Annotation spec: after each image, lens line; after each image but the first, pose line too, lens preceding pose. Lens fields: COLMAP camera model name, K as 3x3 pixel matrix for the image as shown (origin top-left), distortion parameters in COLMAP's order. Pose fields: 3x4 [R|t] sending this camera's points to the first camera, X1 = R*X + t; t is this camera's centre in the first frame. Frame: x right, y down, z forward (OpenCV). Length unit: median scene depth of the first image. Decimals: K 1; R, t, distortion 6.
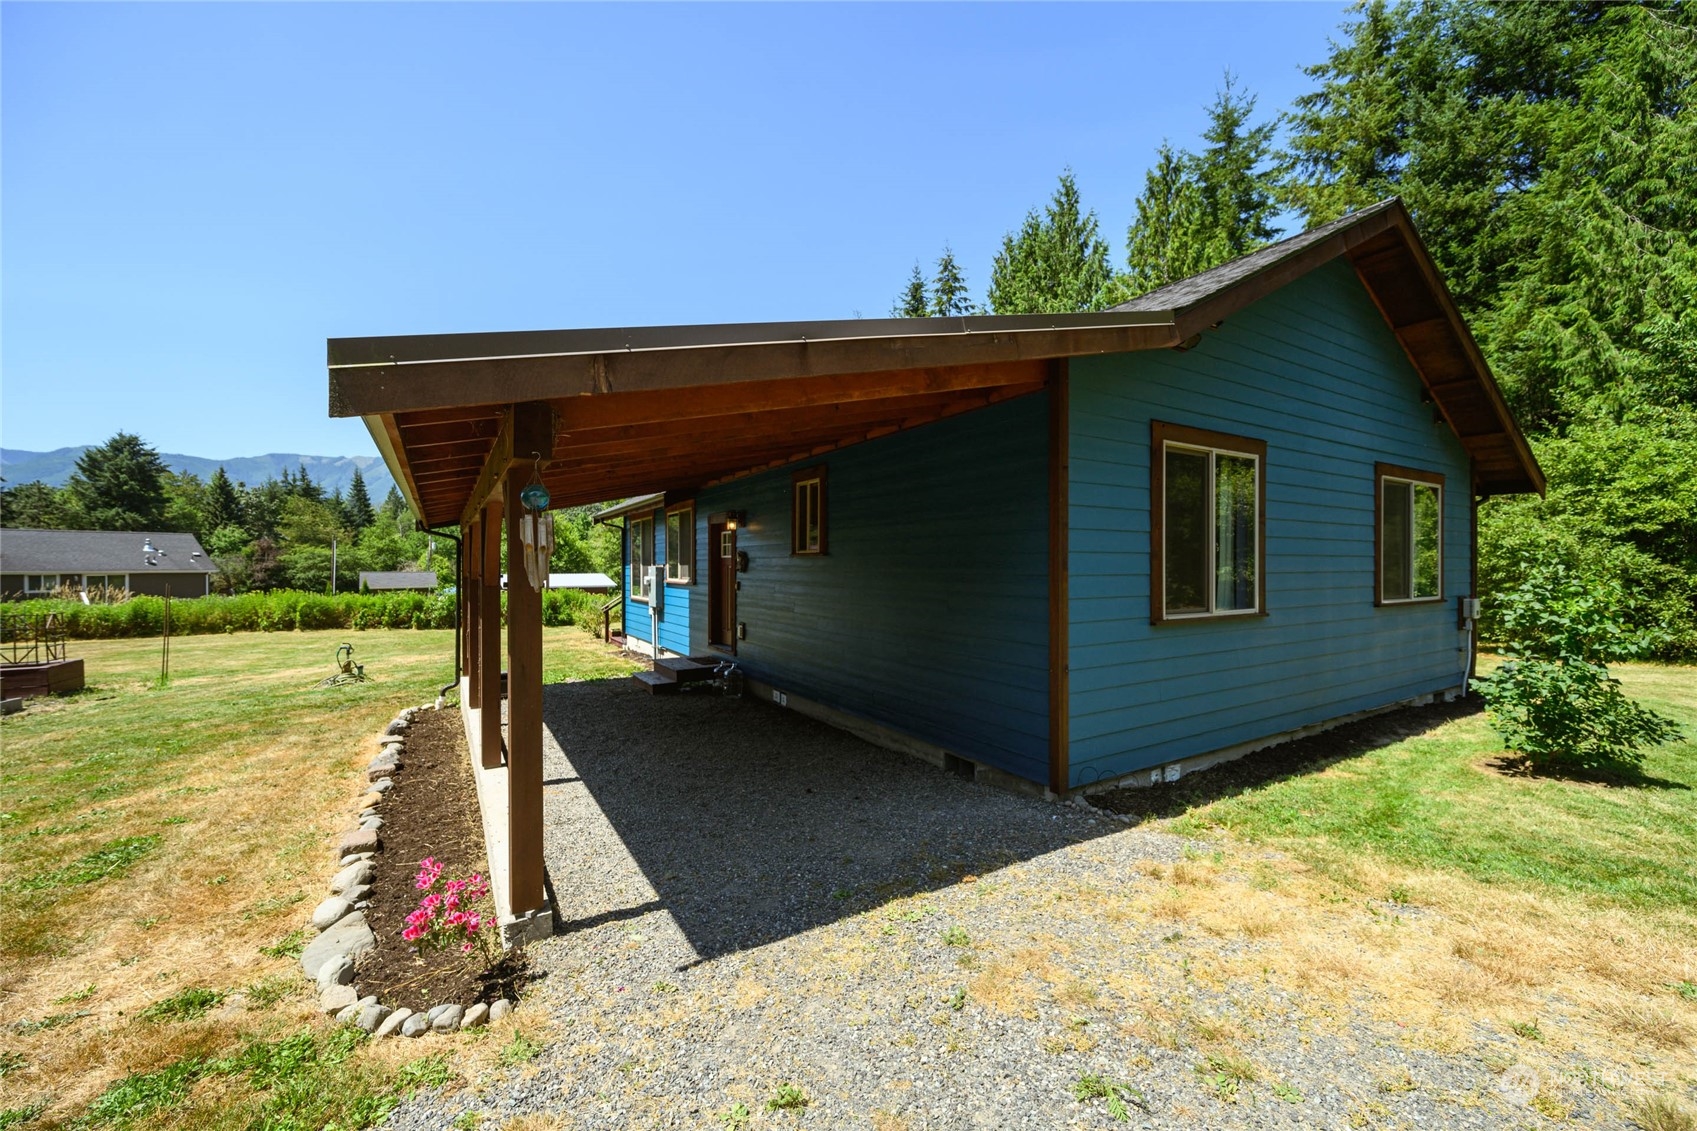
lens RADIAL K [[662.6, 0, 848.5], [0, 662.6, 565.5], [0, 0, 1]] dist [-0.000399, -0.000211]
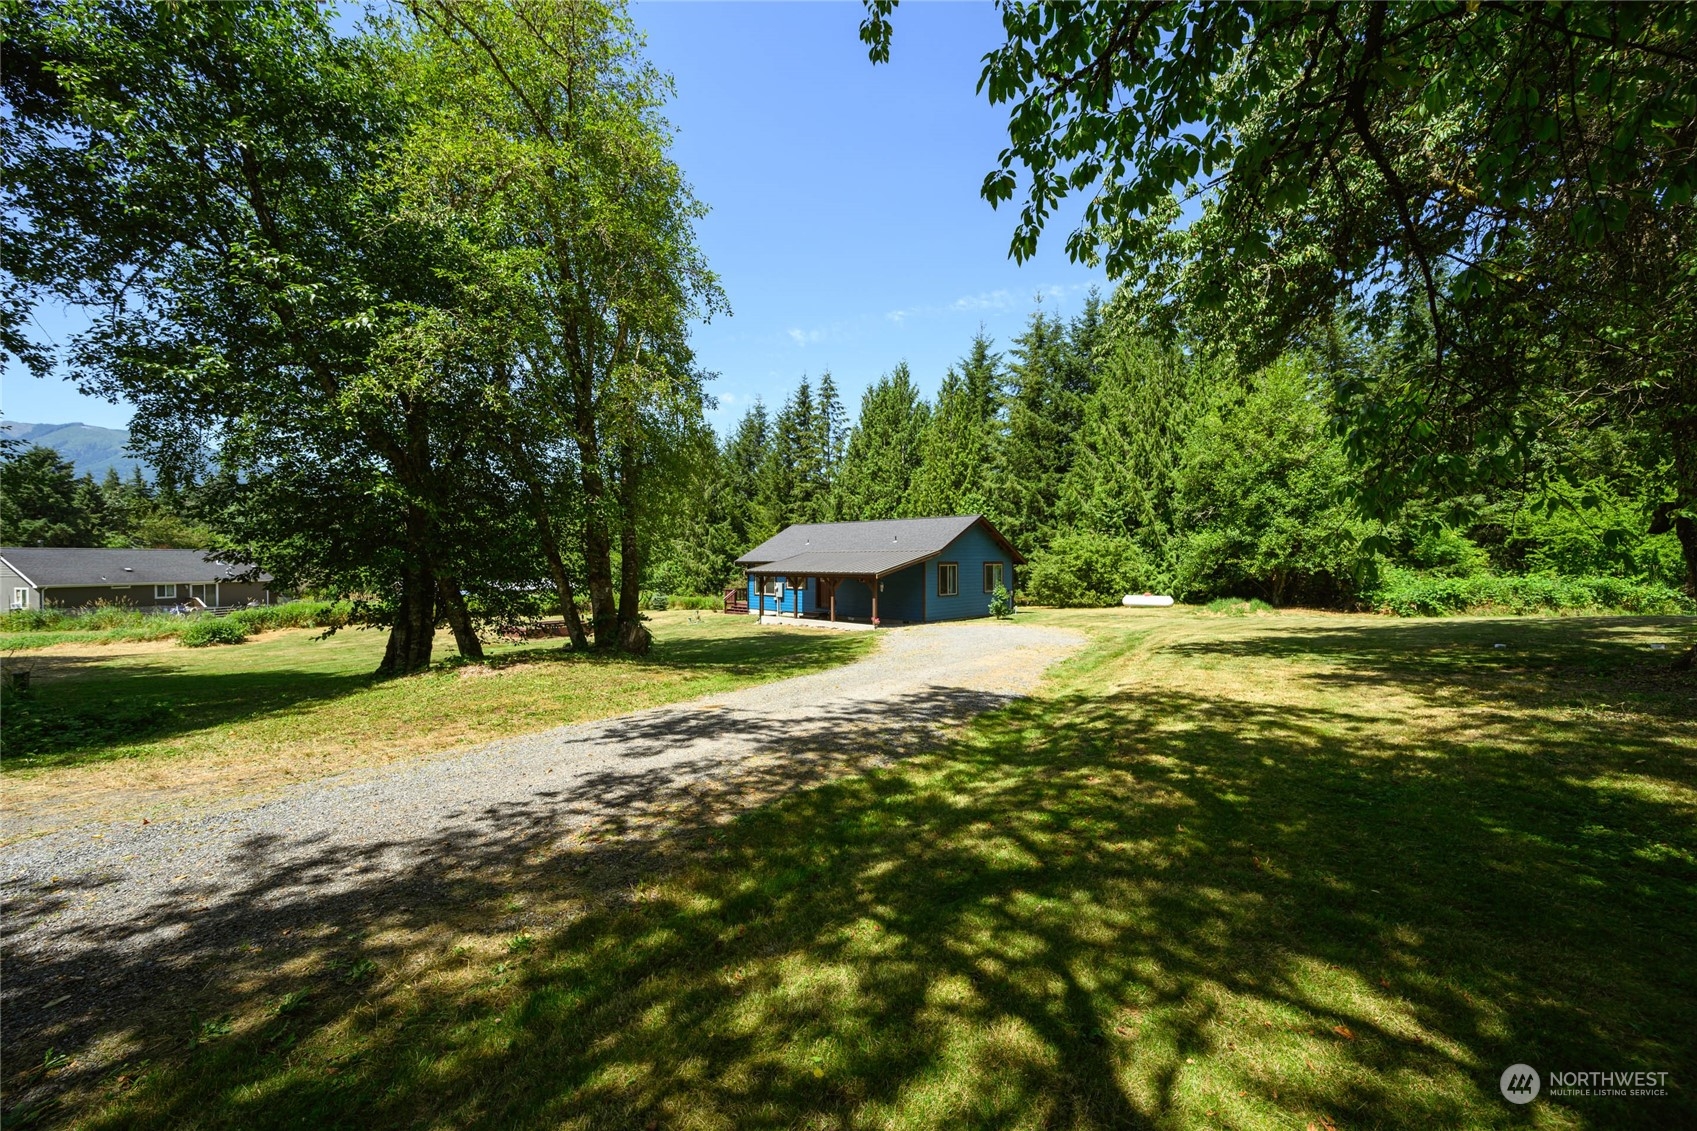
lens RADIAL K [[662.6, 0, 848.5], [0, 662.6, 565.5], [0, 0, 1]] dist [-0.000399, -0.000211]
pose [[0.965571, -0.002069, 0.260130, -0.283896], [0.001057, 0.999991, 0.004030, -0.032214], [-0.260137, -0.003617, 0.965565, -0.707730]]
